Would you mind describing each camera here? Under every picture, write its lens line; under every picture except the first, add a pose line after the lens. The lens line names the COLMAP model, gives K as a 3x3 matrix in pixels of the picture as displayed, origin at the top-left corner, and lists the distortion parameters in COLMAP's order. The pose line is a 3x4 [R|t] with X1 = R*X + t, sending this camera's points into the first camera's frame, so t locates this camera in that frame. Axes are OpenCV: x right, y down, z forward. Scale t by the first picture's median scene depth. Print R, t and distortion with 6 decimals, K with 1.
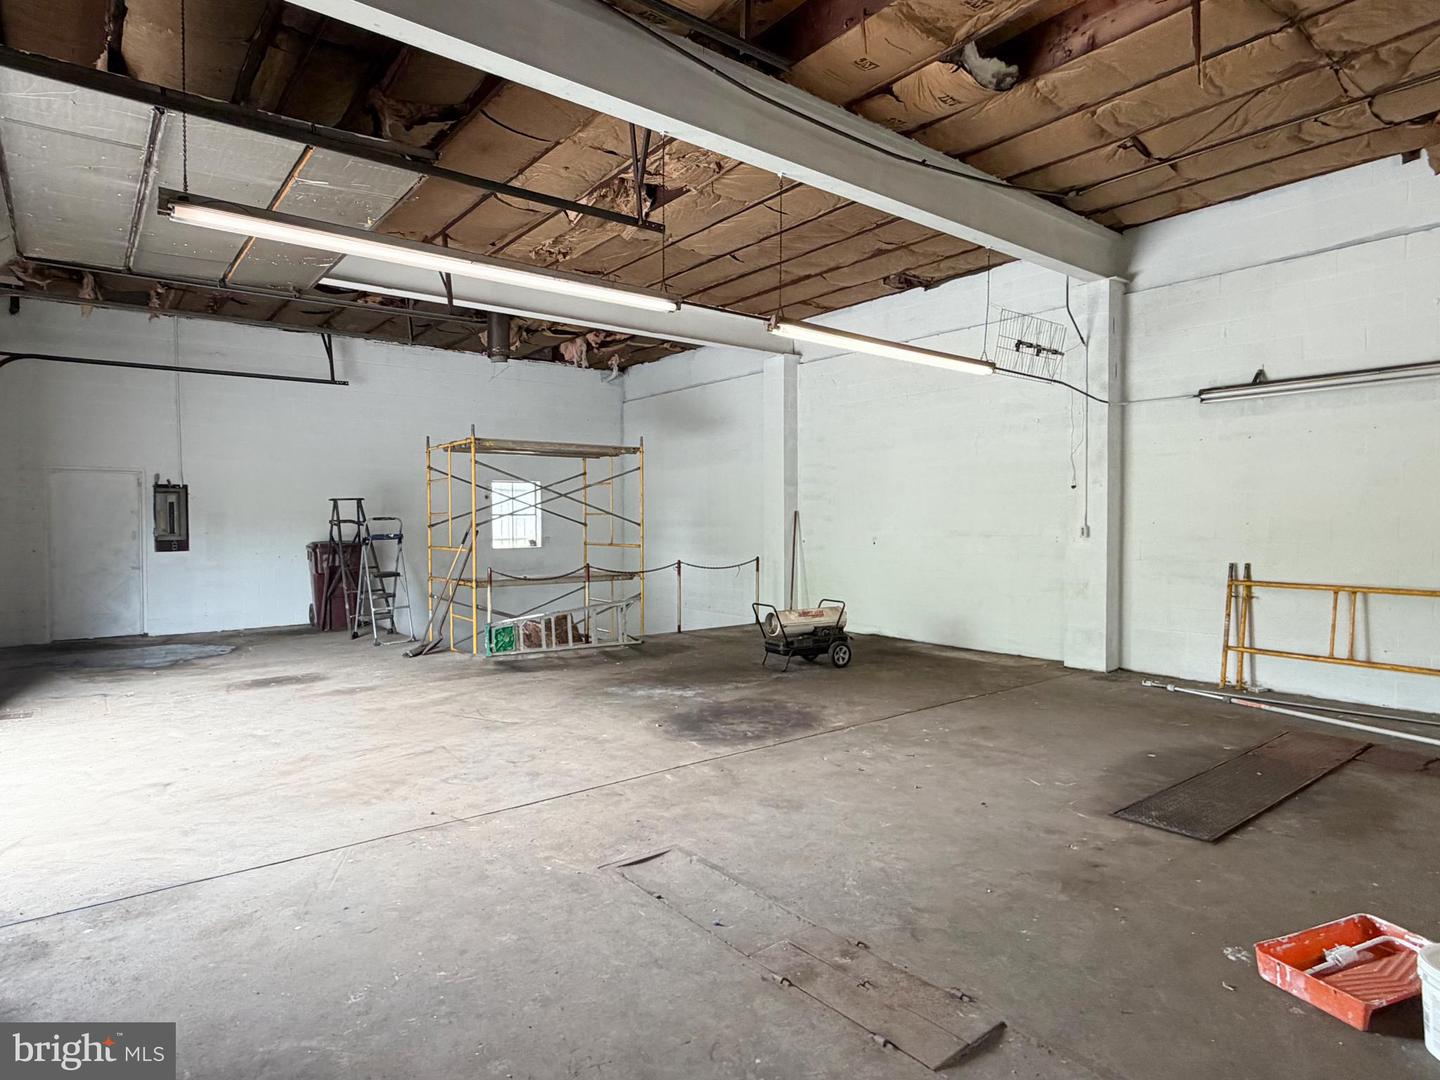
lens RADIAL K [[820.2, 0, 714.2], [0, 820.2, 541.6], [0, 0, 1]] dist [-0.000455, 0.000528]
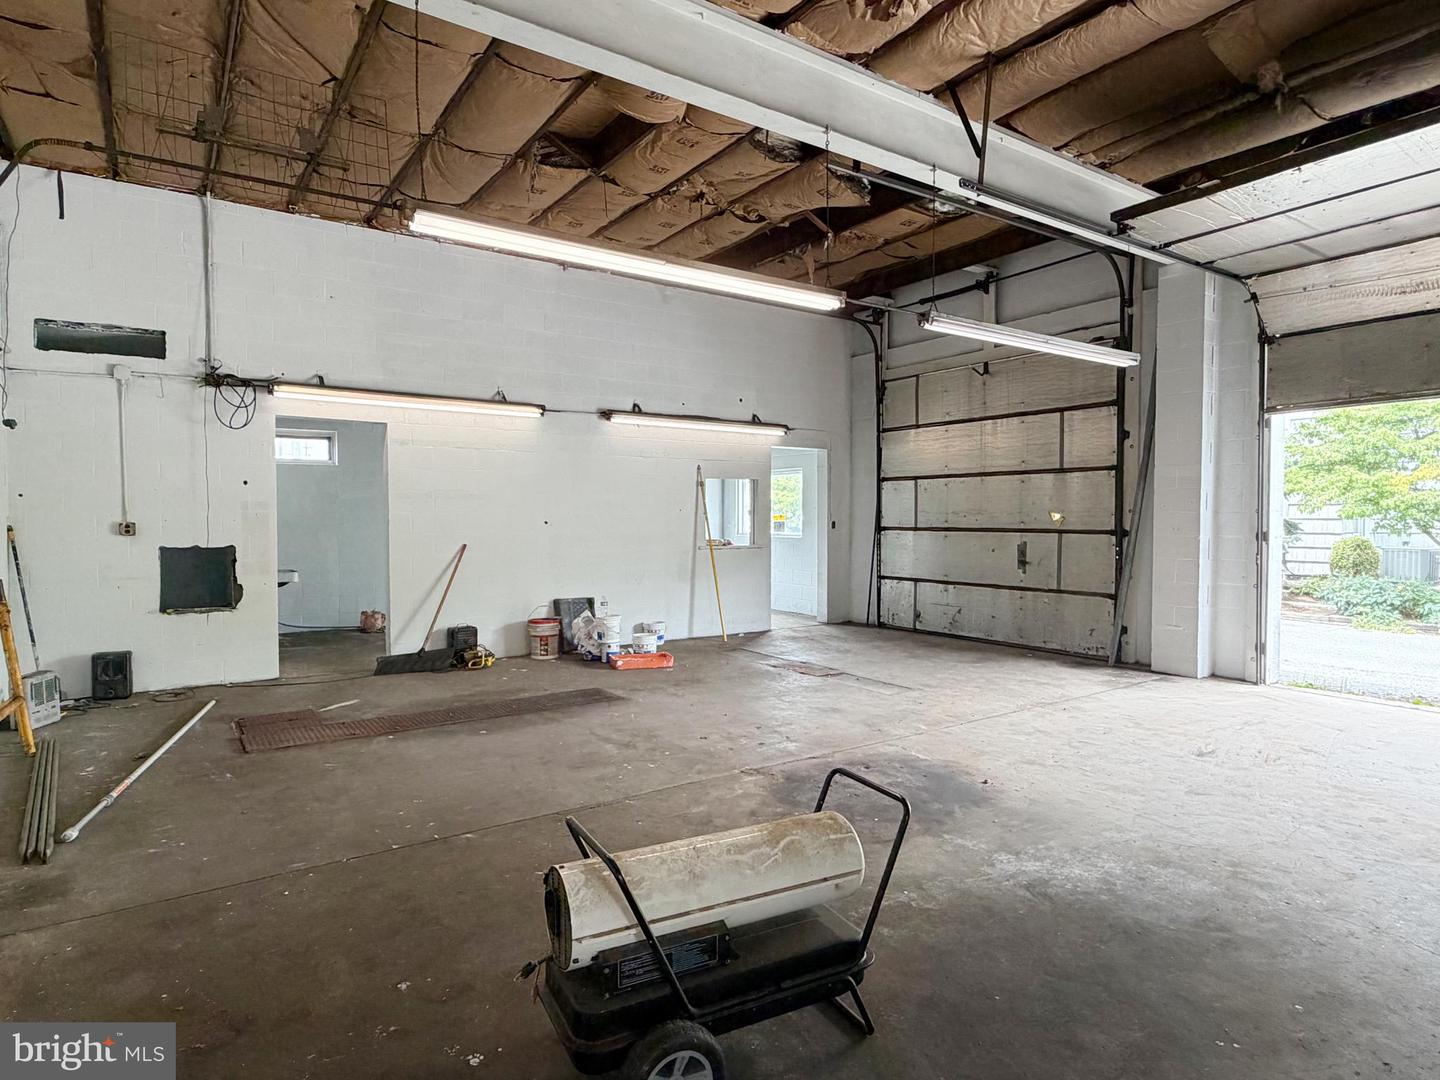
lens RADIAL K [[820.2, 0, 714.2], [0, 820.2, 541.6], [0, 0, 1]] dist [-0.000455, 0.000528]
pose [[-0.997369, 0.002297, 0.072450, 0.133337], [0.006302, 0.998461, 0.055099, -0.043679], [-0.072212, 0.055410, -0.995849, 1.823803]]
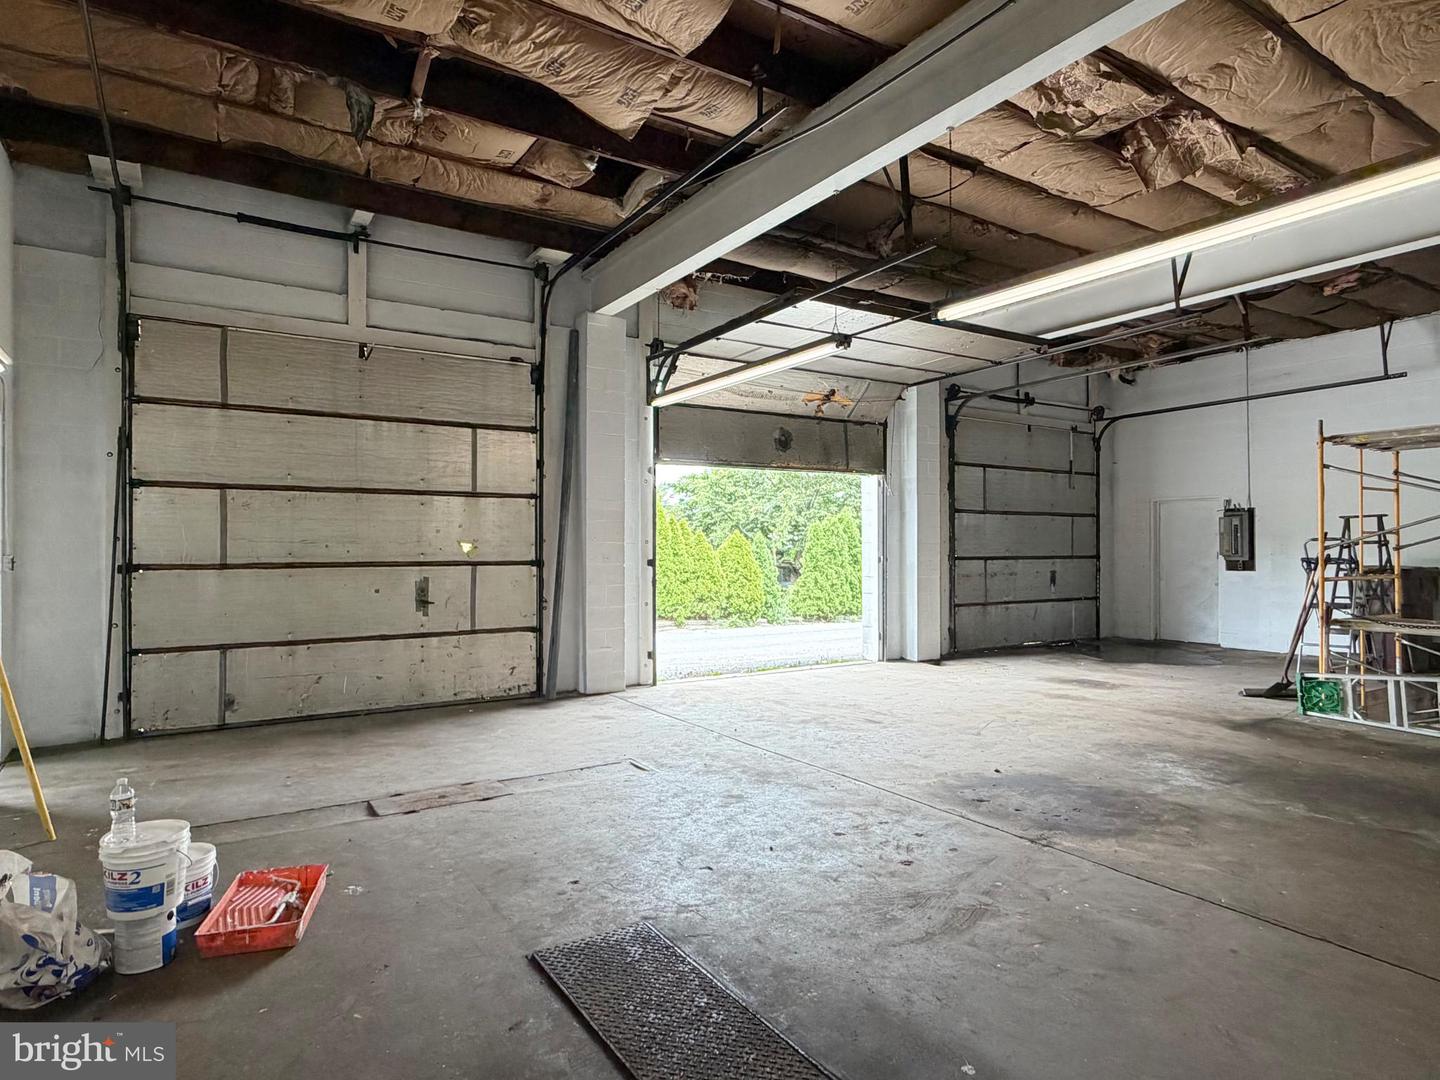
lens RADIAL K [[820.2, 0, 714.2], [0, 820.2, 541.6], [0, 0, 1]] dist [-0.000455, 0.000528]
pose [[-0.100951, -0.002734, -0.994888, 0.883078], [-0.022733, 0.999741, -0.000441, -0.019359], [0.994632, 0.022572, -0.100987, 0.803702]]
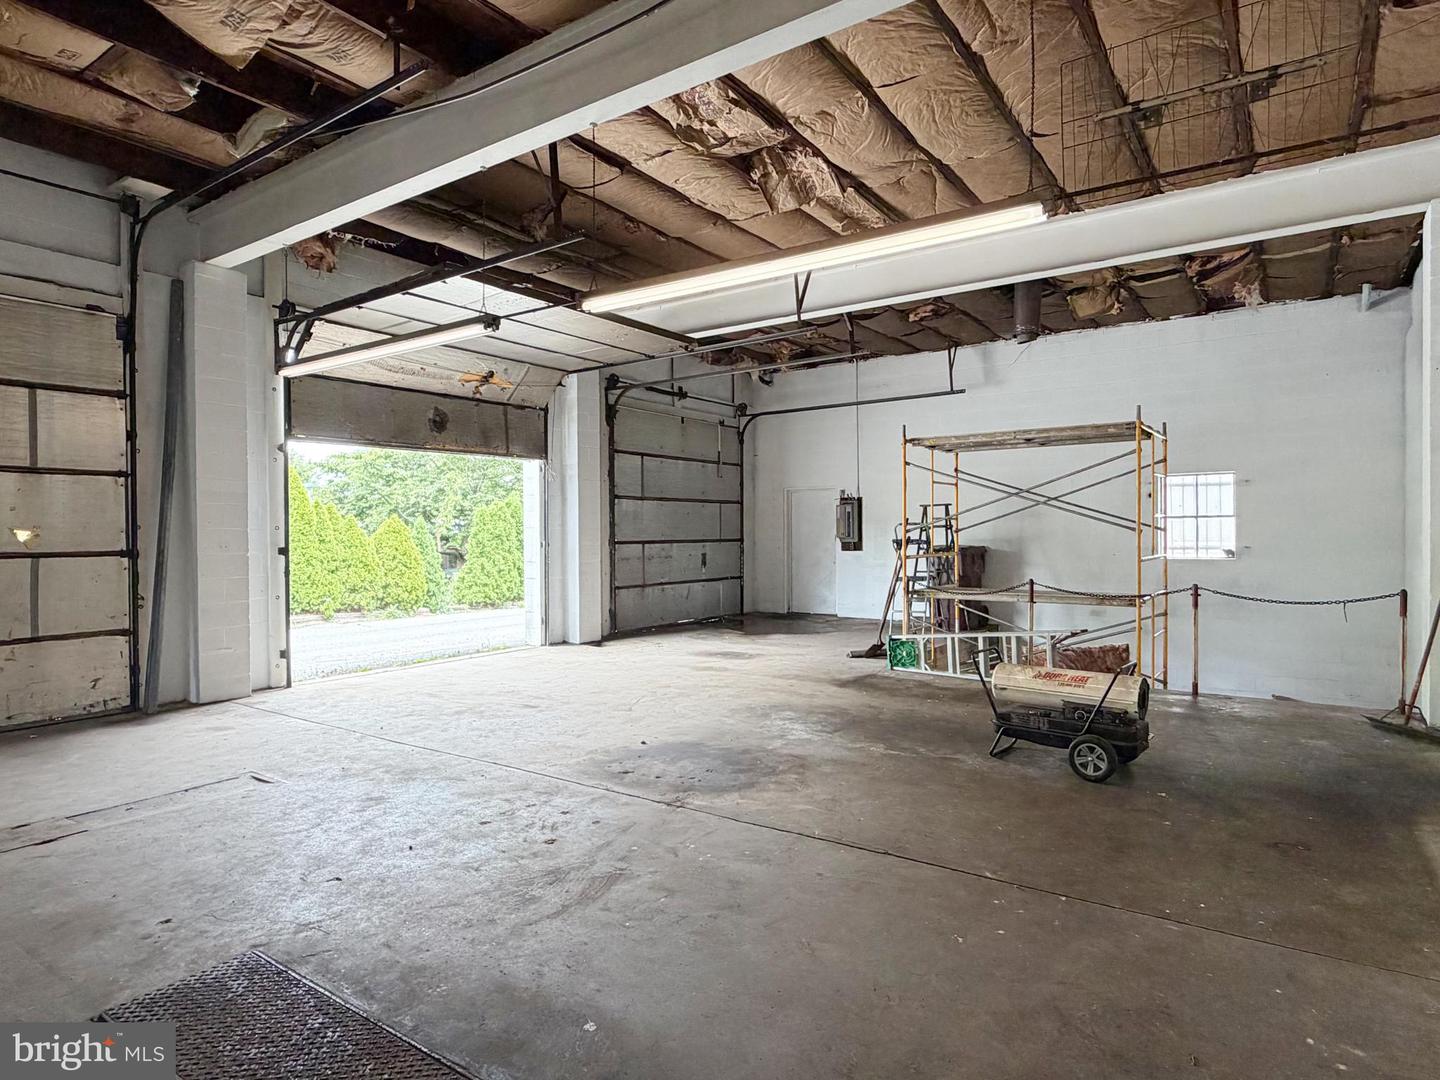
lens RADIAL K [[820.2, 0, 714.2], [0, 820.2, 541.6], [0, 0, 1]] dist [-0.000455, 0.000528]
pose [[0.288125, 0.014952, -0.957476, 0.891748], [-0.018188, 0.999783, 0.010140, -0.020939], [0.957420, 0.014493, 0.288335, 0.827874]]
